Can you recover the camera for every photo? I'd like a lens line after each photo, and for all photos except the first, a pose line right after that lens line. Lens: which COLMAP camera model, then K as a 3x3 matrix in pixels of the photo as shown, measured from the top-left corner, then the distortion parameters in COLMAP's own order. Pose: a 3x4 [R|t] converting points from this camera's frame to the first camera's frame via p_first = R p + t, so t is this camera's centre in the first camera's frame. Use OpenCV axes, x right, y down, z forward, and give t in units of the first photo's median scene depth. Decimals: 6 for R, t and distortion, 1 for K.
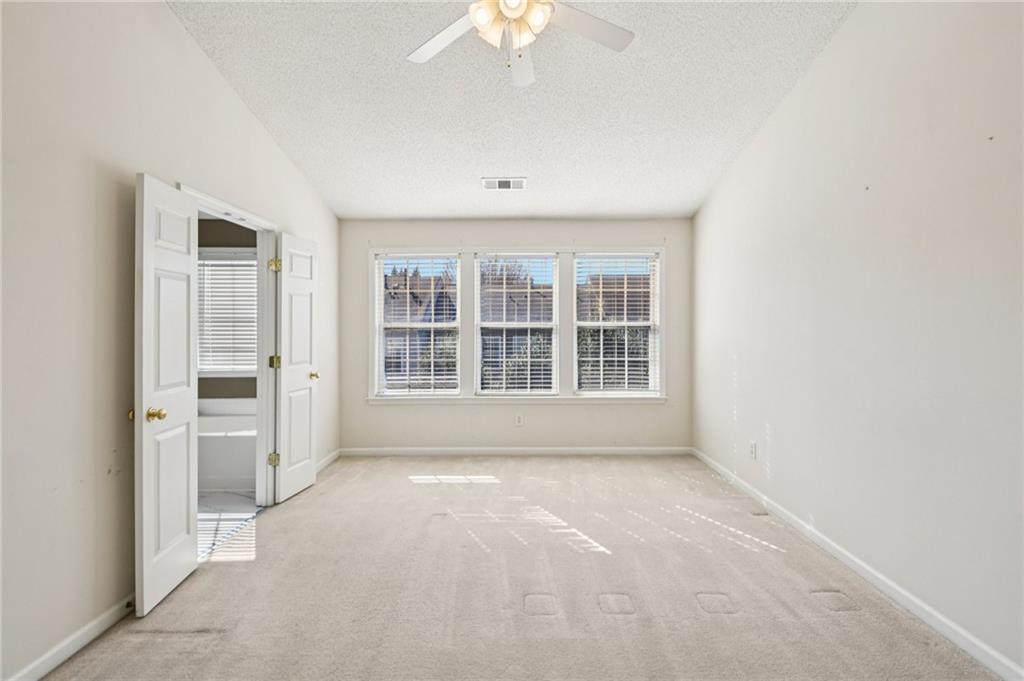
lens RADIAL K [[458.0, 0, 511.2], [0, 458.0, 329.9], [0, 0, 1]] dist [0.047309, -0.042939]
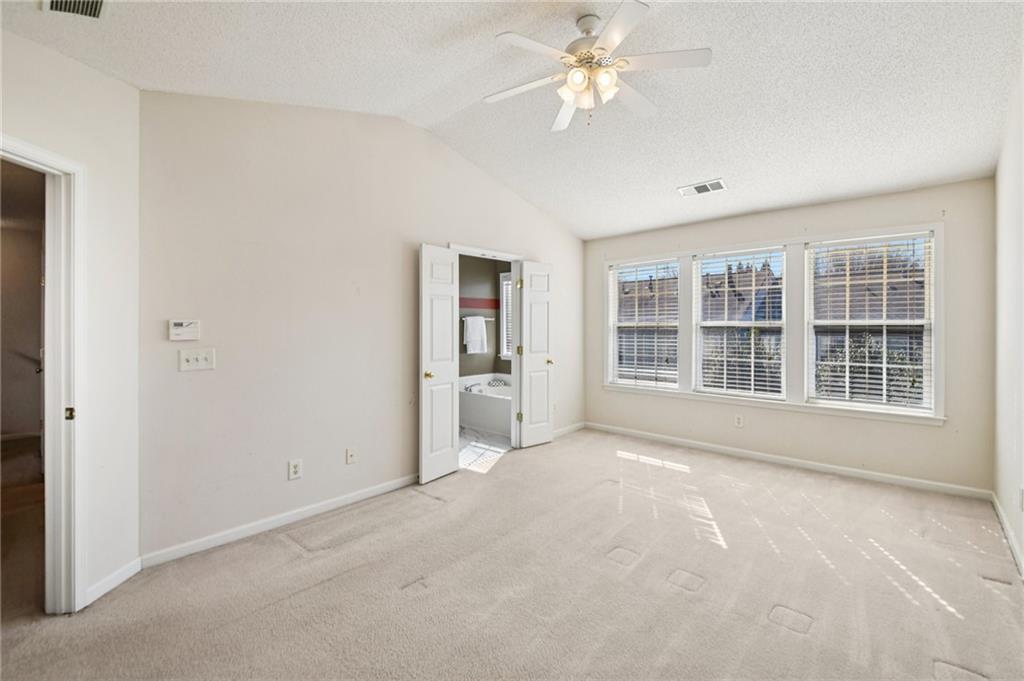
lens RADIAL K [[438.8, 0, 515.2], [0, 438.8, 333.1], [0, 0, 1]] dist [0.036168, -0.032929]
pose [[0.736346, 0.011358, -0.676510, 0.352766], [-0.003259, 0.999907, 0.013240, -0.002772], [0.676597, -0.007544, 0.736315, -0.021514]]
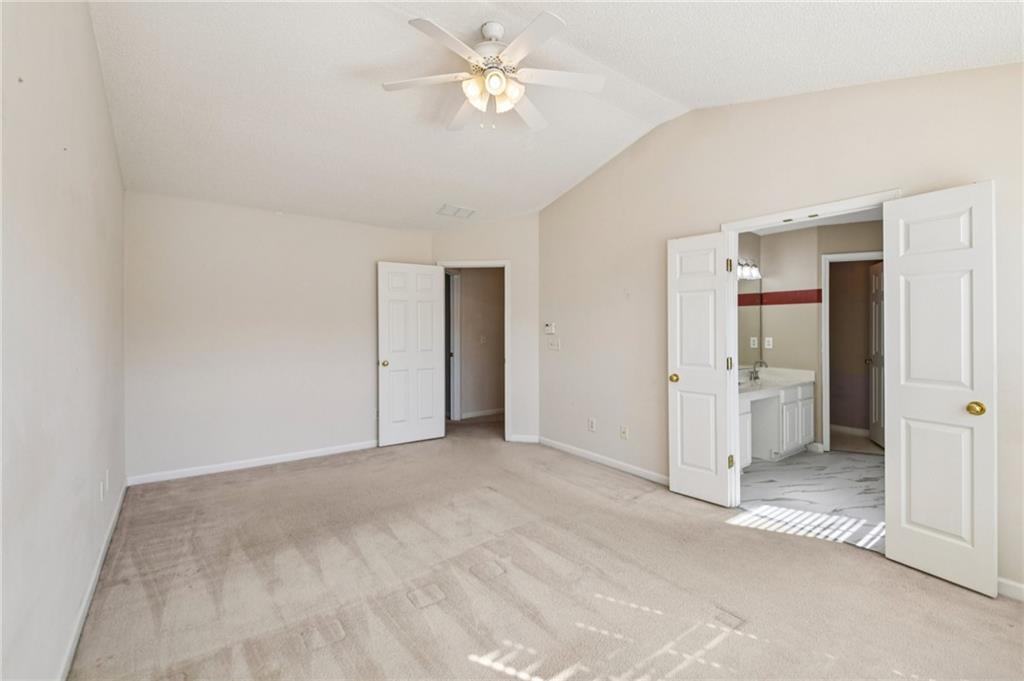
lens RADIAL K [[438.8, 0, 515.2], [0, 438.8, 333.1], [0, 0, 1]] dist [0.036168, -0.032929]
pose [[-0.802655, 0.012422, -0.596315, 0.366278], [-0.002443, 0.999706, 0.024113, -0.010998], [0.596439, 0.020811, -0.802389, 1.041285]]
